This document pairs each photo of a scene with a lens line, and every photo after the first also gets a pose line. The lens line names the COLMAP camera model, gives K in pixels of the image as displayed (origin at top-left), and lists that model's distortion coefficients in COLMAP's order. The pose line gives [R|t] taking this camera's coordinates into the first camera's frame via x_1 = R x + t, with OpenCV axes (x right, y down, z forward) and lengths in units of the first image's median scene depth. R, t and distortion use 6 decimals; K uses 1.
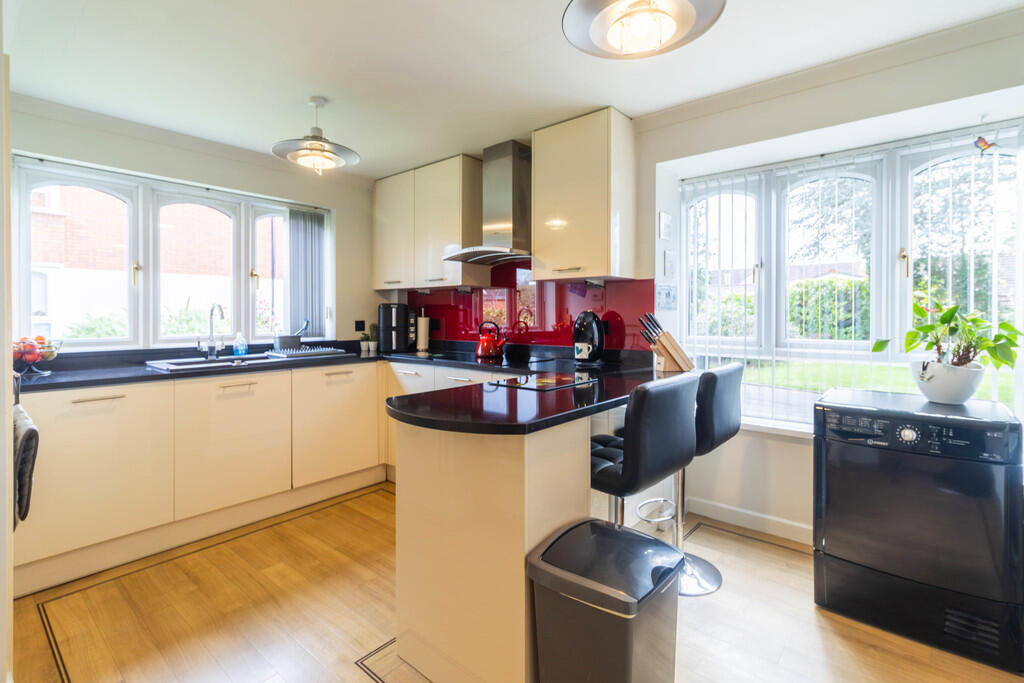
lens RADIAL K [[483.7, 0, 514.3], [0, 483.7, 318.1], [0, 0, 1]] dist [-0.000922, -0.000260]
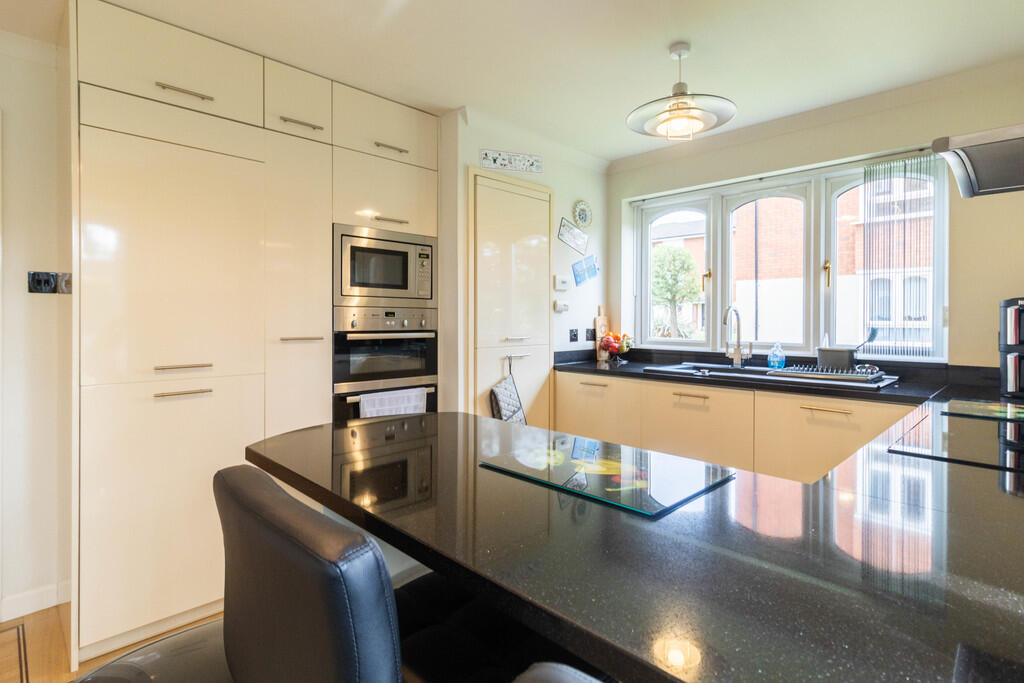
lens RADIAL K [[492.8, 0, 512.0], [0, 492.8, 341.5], [0, 0, 1]] dist [-0.000317, -0.000011]
pose [[-0.103991, 0.047405, -0.993448, 0.309350], [-0.008811, 0.998780, 0.048581, -0.006028], [0.994539, 0.013806, -0.103447, 0.595404]]
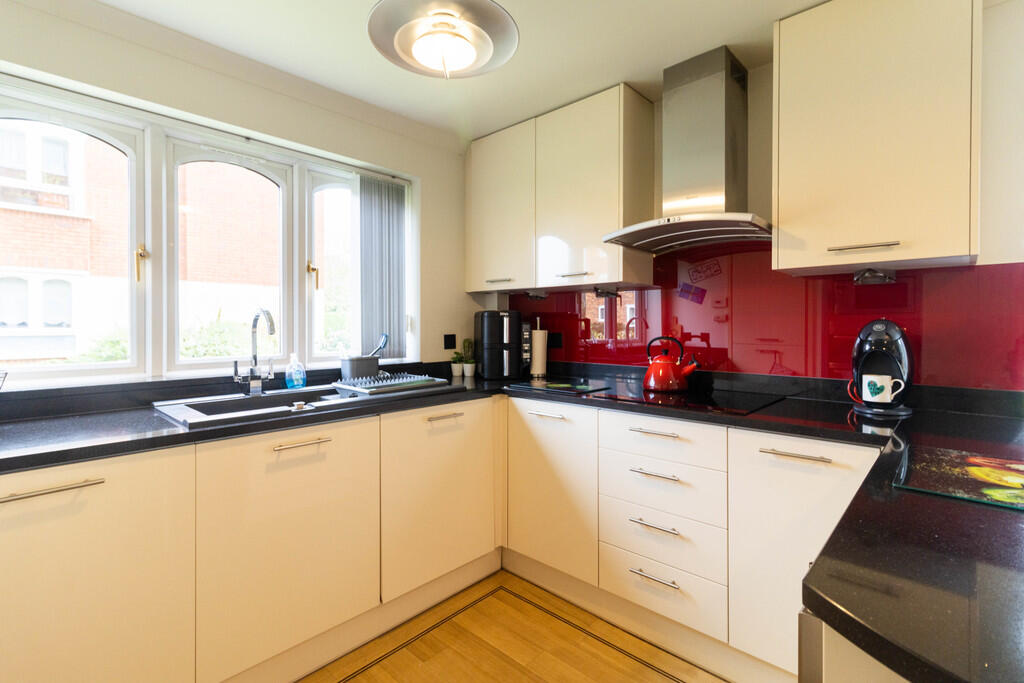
lens RADIAL K [[478.4, 0, 511.9], [0, 478.4, 328.7], [0, 0, 1]] dist [0.000995, 0.000193]
pose [[0.998967, -0.000307, -0.045436, -0.223957], [0.000272, 1.000000, -0.000759, -0.003516], [0.045436, 0.000746, 0.998967, 0.332289]]
